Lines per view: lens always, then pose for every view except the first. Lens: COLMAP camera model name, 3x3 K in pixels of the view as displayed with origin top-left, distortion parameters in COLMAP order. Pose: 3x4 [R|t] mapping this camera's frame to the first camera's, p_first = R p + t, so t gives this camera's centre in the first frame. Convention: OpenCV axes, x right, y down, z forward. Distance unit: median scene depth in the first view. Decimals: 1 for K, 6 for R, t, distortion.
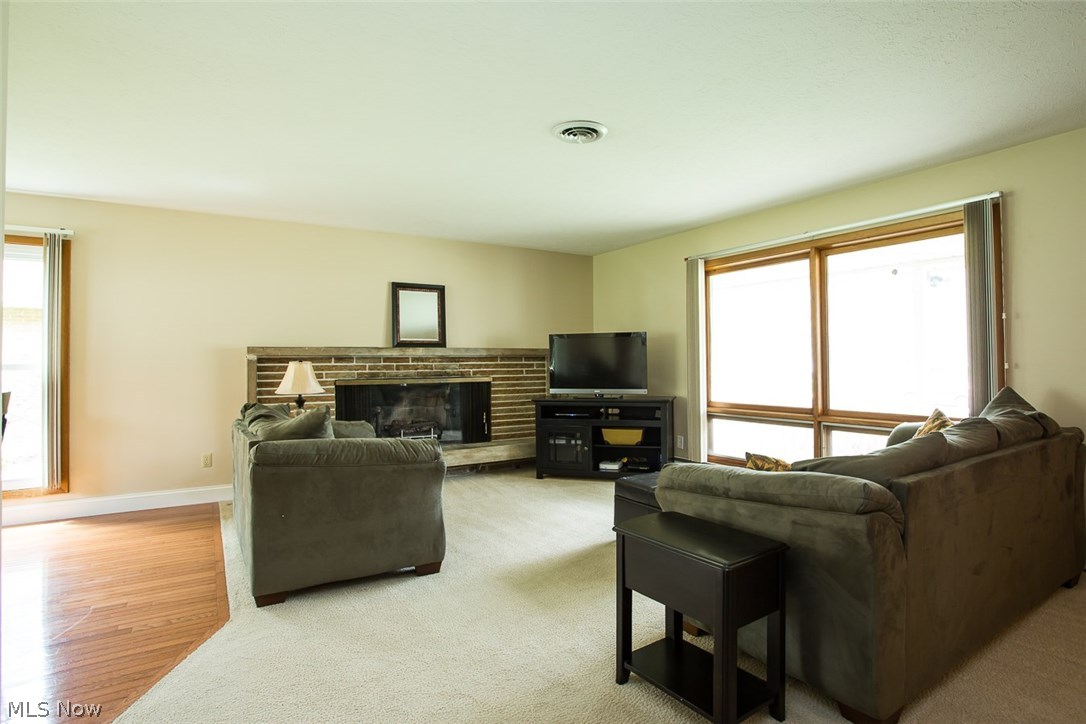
lens RADIAL K [[533.6, 0, 543.0], [0, 533.6, 362.0], [0, 0, 1]] dist [-0.068136, 0.000231]
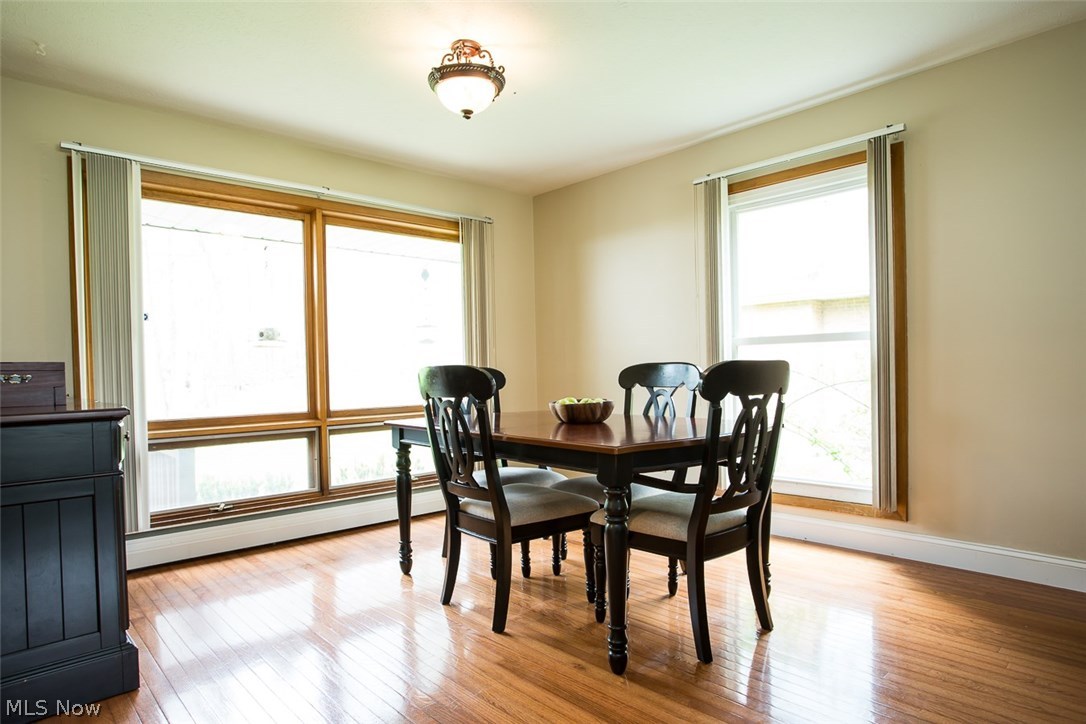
lens RADIAL K [[625.9, 0, 530.4], [0, 625.9, 375.5], [0, 0, 1]] dist [-0.022272, 0.000108]
pose [[0.157399, 0.010944, -0.987475, -0.157848], [0.021597, 0.999661, 0.014521, 0.031468], [0.987299, -0.023612, 0.157109, 0.281696]]
